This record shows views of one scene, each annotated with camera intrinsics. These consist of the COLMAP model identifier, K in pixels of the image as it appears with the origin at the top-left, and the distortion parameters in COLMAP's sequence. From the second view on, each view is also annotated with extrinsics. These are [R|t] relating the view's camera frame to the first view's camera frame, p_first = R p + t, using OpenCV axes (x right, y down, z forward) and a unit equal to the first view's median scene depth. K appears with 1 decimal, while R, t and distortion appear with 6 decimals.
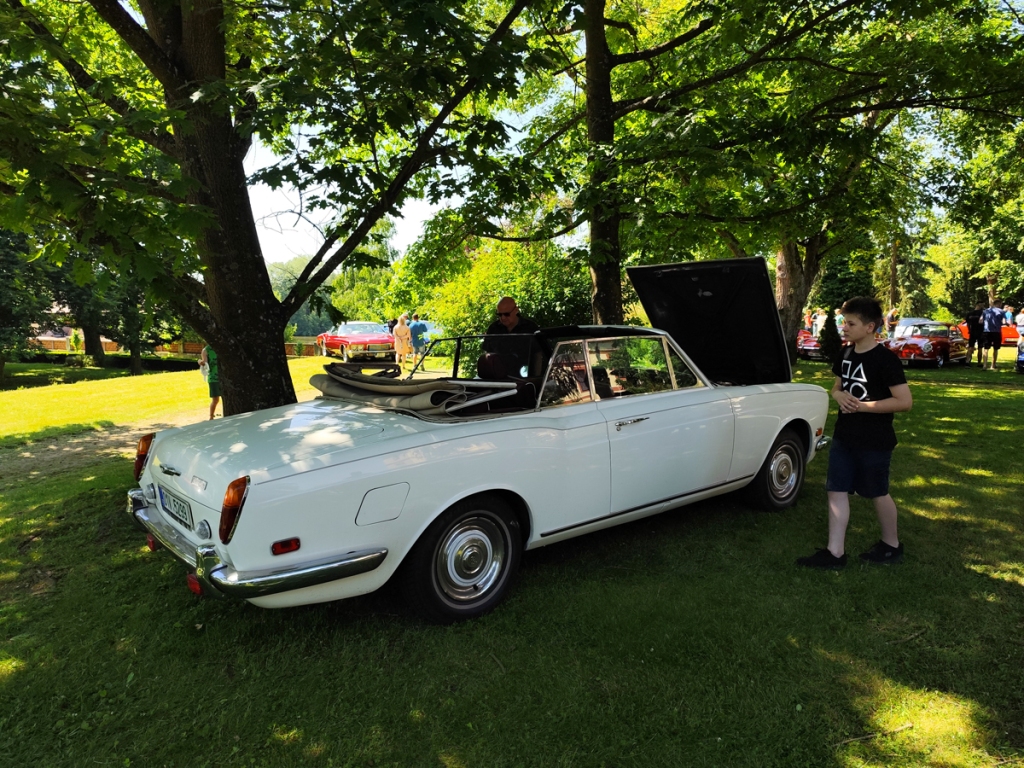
lens RADIAL K [[730.0, 0, 512.3], [0, 730.0, 383.0], [0, 0, 1]] dist [0.042331, -0.026854]
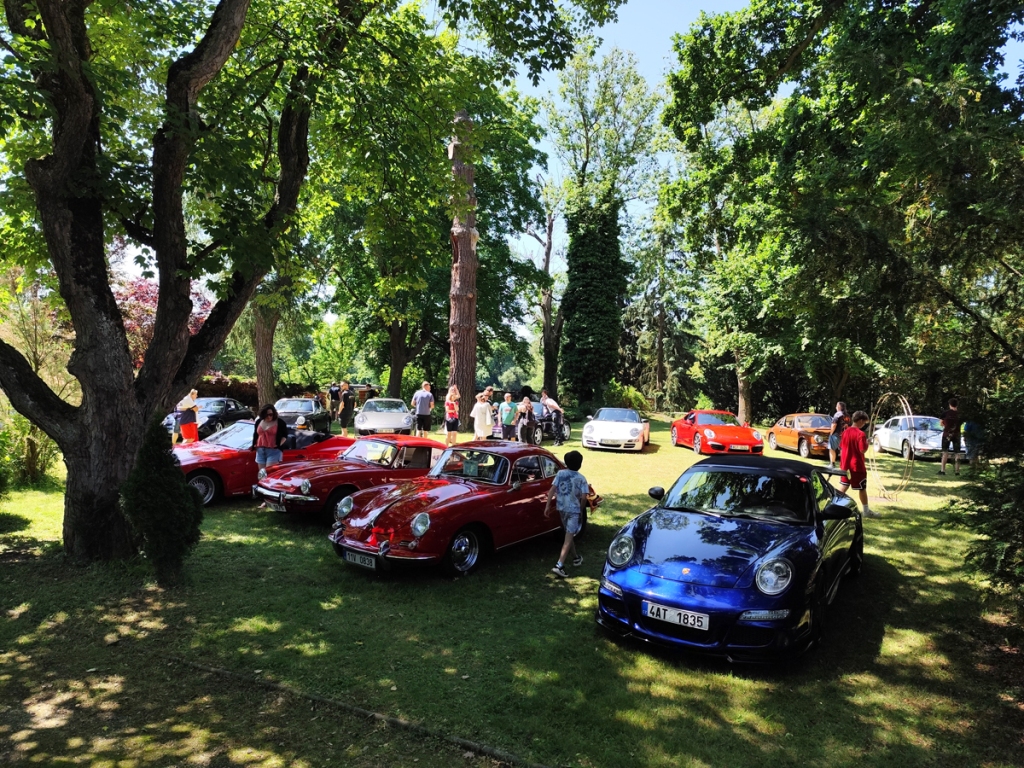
lens RADIAL K [[730.0, 0, 520.6], [0, 730.0, 382.9], [0, 0, 1]] dist [0.042331, -0.026854]
pose [[0.974107, 0.044651, 0.221634, 0.165949], [-0.025804, 0.995855, -0.087217, -0.025555], [-0.224610, 0.079240, 0.971222, 0.193391]]
